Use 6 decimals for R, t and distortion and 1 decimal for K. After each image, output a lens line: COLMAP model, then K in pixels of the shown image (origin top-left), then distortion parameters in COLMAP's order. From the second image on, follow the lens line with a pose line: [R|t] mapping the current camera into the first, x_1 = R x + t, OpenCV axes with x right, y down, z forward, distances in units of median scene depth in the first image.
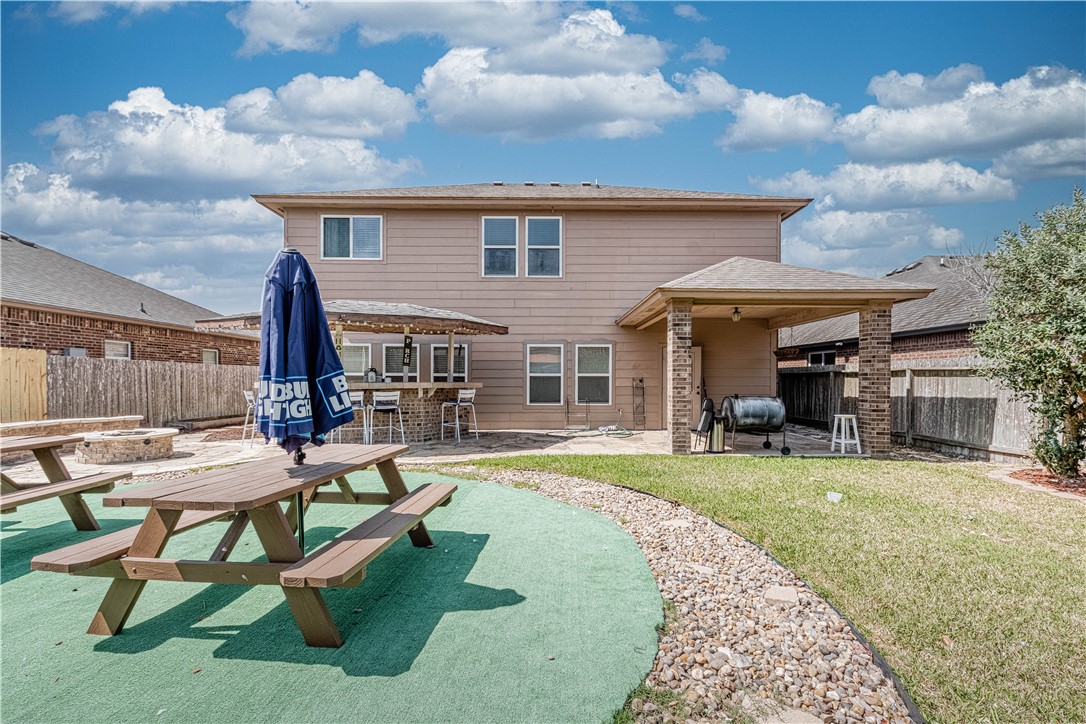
lens RADIAL K [[457.2, 0, 544.7], [0, 457.2, 381.4], [0, 0, 1]] dist [0.002781, 0.000177]
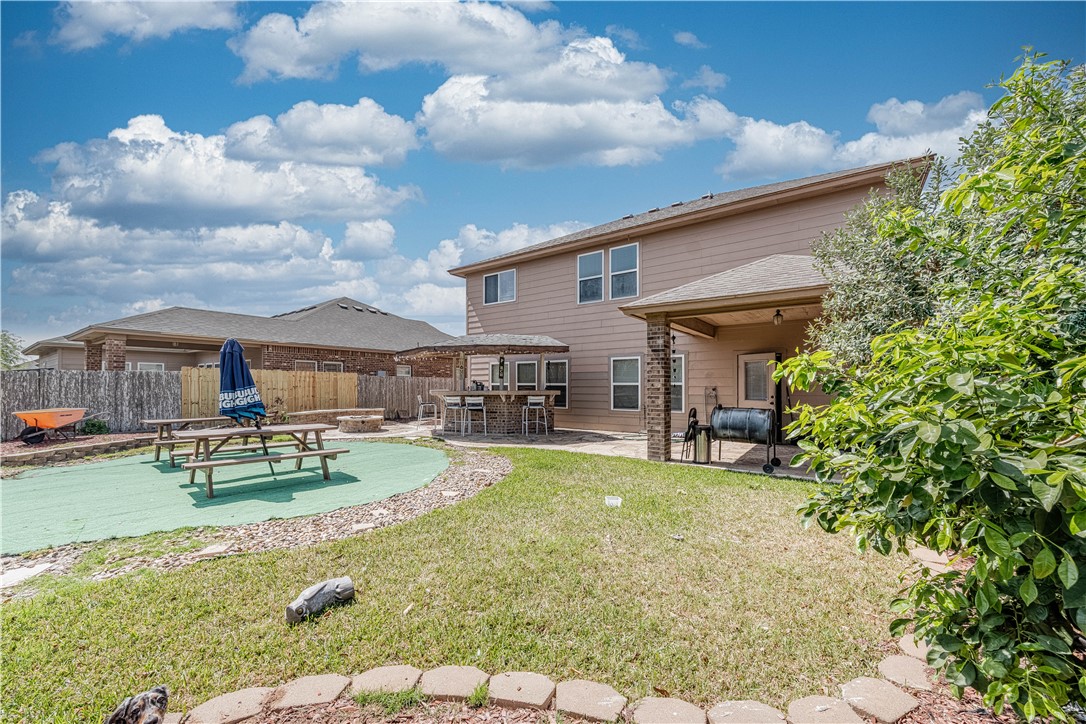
lens RADIAL K [[418.6, 0, 544.5], [0, 418.6, 381.4], [0, 0, 1]] dist [-0.000200, -0.000085]
pose [[0.802550, -0.007891, -0.596533, 0.461052], [-0.000085, 0.999911, -0.013342, -0.006760], [0.596585, 0.010758, 0.802478, 0.046604]]
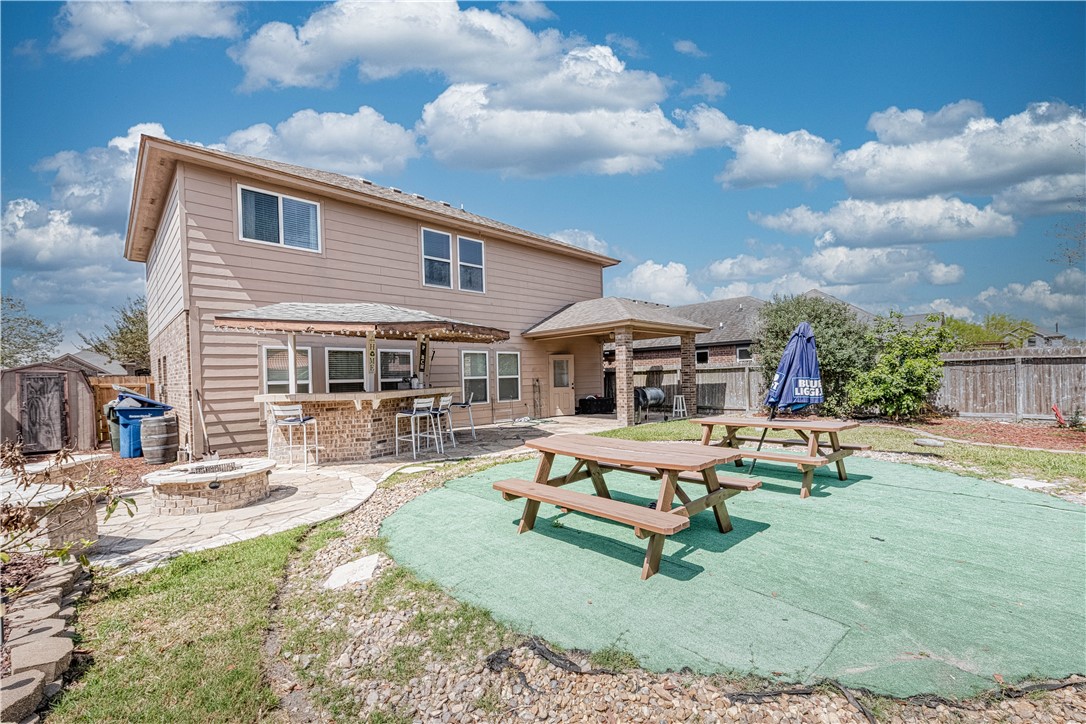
lens RADIAL K [[457.2, 0, 544.7], [0, 457.2, 381.4], [0, 0, 1]] dist [0.002781, 0.000177]
pose [[0.720864, -0.030389, 0.692410, -0.665226], [0.032114, 0.999430, 0.010430, -0.011722], [-0.692332, 0.014718, 0.721429, 0.060803]]
